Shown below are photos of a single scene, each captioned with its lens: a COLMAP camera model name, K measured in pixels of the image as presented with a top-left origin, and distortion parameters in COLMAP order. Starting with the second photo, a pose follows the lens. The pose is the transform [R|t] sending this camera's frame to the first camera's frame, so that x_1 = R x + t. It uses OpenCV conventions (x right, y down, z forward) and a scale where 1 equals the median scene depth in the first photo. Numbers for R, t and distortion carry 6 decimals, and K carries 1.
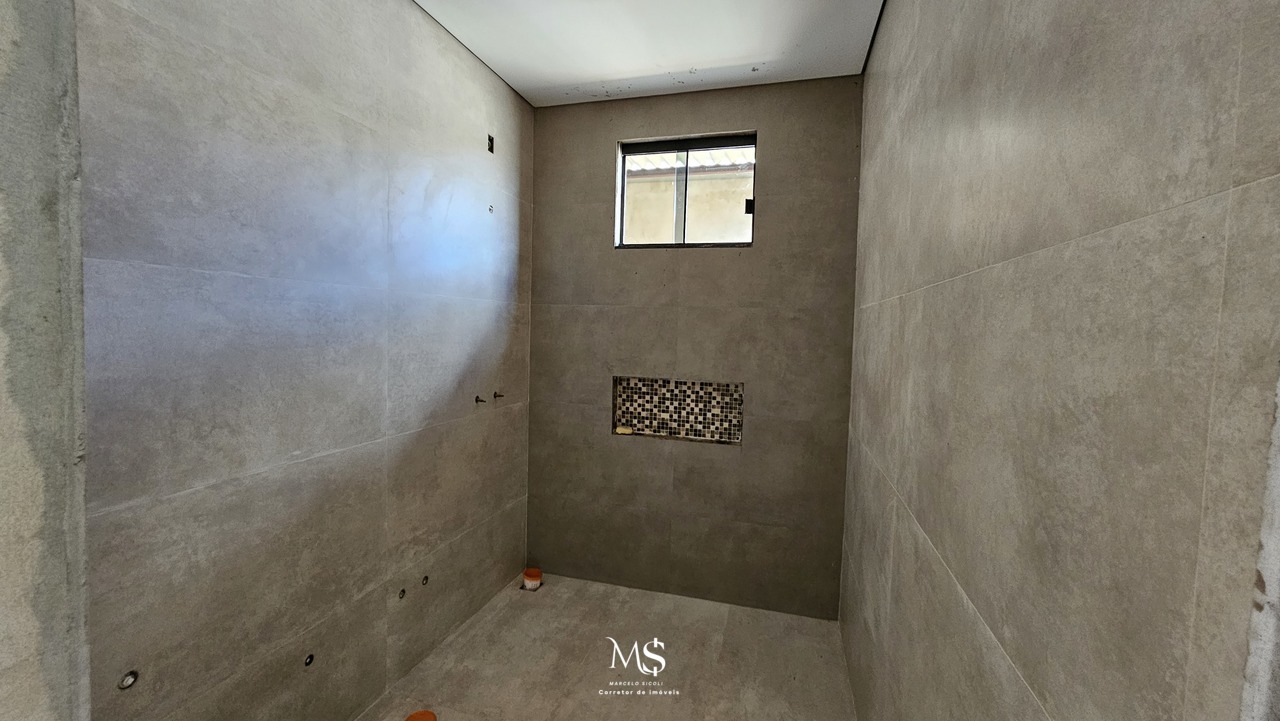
lens RADIAL K [[522.7, 0, 638.8], [0, 522.7, 357.7], [0, 0, 1]] dist [-0.001081, -0.000085]
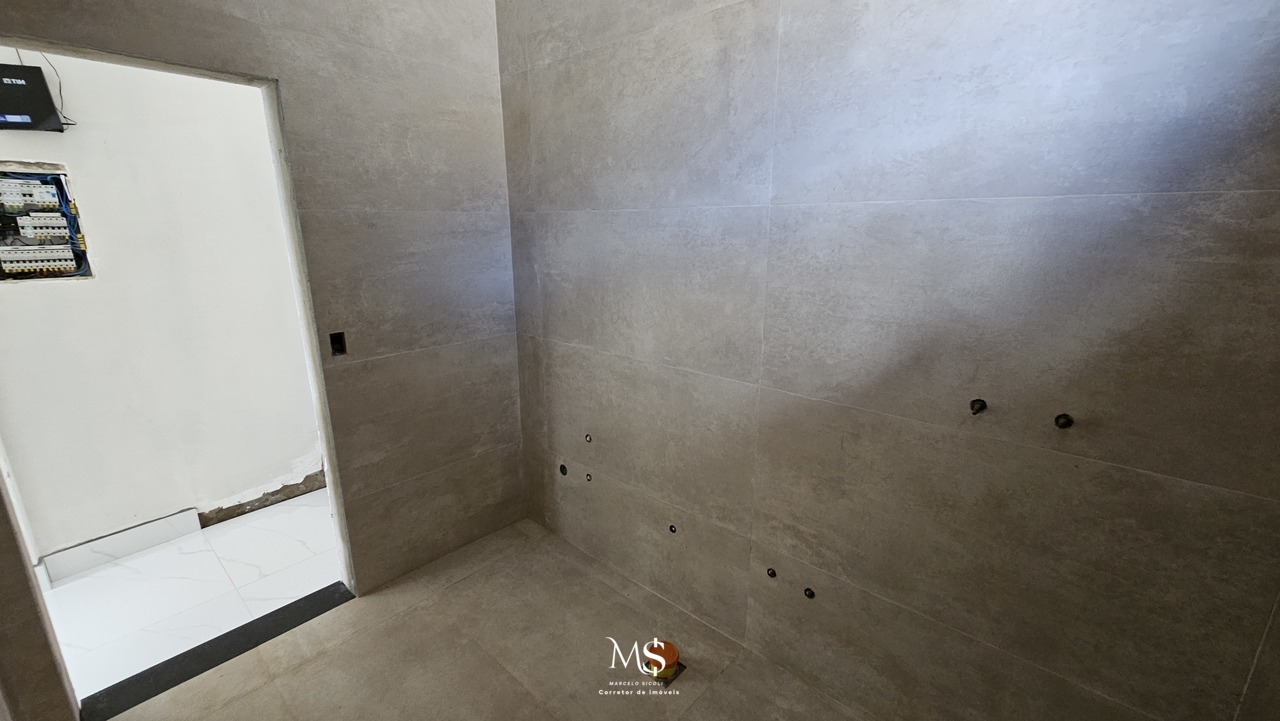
lens RADIAL K [[522.7, 0, 639.9], [0, 522.7, 361.9], [0, 0, 1]] dist [-0.001081, -0.000085]
pose [[-0.438660, 0.196737, -0.876854, 0.392716], [-0.062967, 0.966615, 0.248377, -0.096045], [0.896445, 0.164166, -0.411627, 1.349466]]
